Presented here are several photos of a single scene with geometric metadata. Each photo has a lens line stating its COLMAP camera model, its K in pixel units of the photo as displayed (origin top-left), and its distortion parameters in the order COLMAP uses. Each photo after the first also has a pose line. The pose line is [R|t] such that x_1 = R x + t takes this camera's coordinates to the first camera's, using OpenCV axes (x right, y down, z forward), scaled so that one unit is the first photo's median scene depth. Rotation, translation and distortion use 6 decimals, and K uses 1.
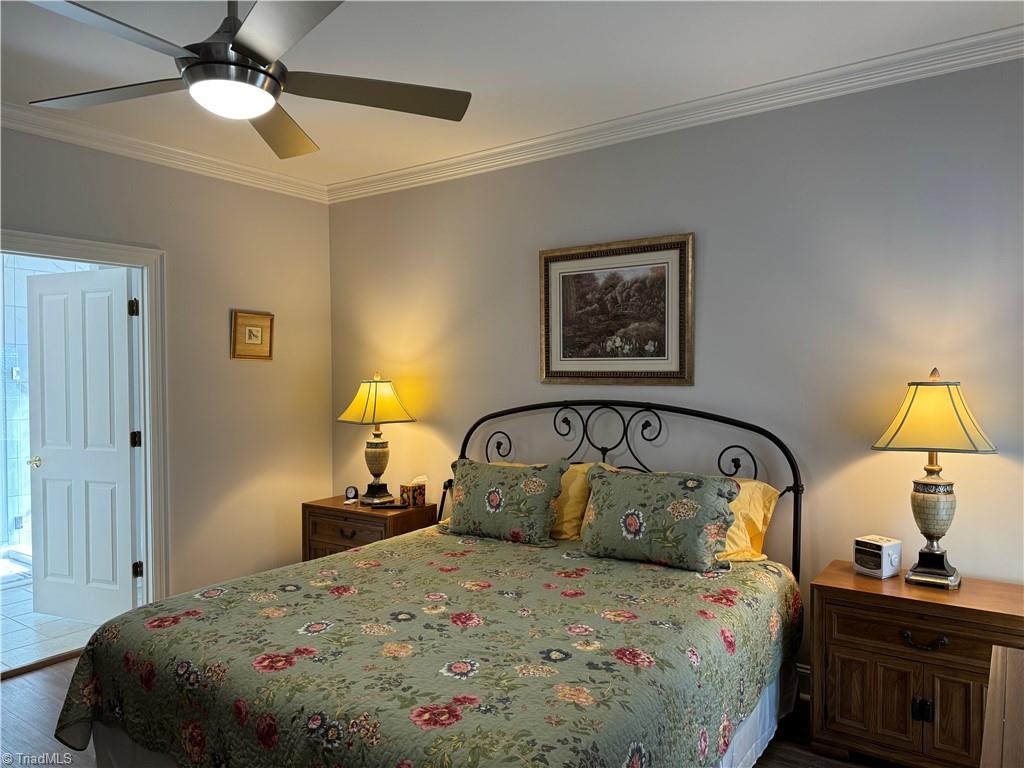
lens RADIAL K [[715.1, 0, 507.8], [0, 715.1, 380.4], [0, 0, 1]] dist [0.026595, -0.062676]
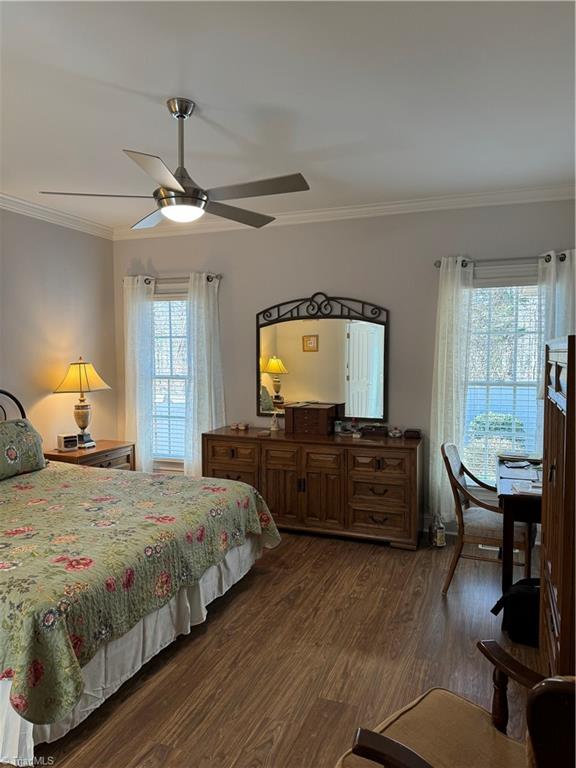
lens RADIAL K [[536.3, 0, 286.1], [0, 536.3, 383.5], [0, 0, 1]] dist [0.026595, -0.062676]
pose [[-0.222992, -0.062180, 0.972835, -1.274034], [0.007352, 0.997828, 0.065463, -0.040001], [-0.974793, 0.021749, -0.222050, 0.725520]]
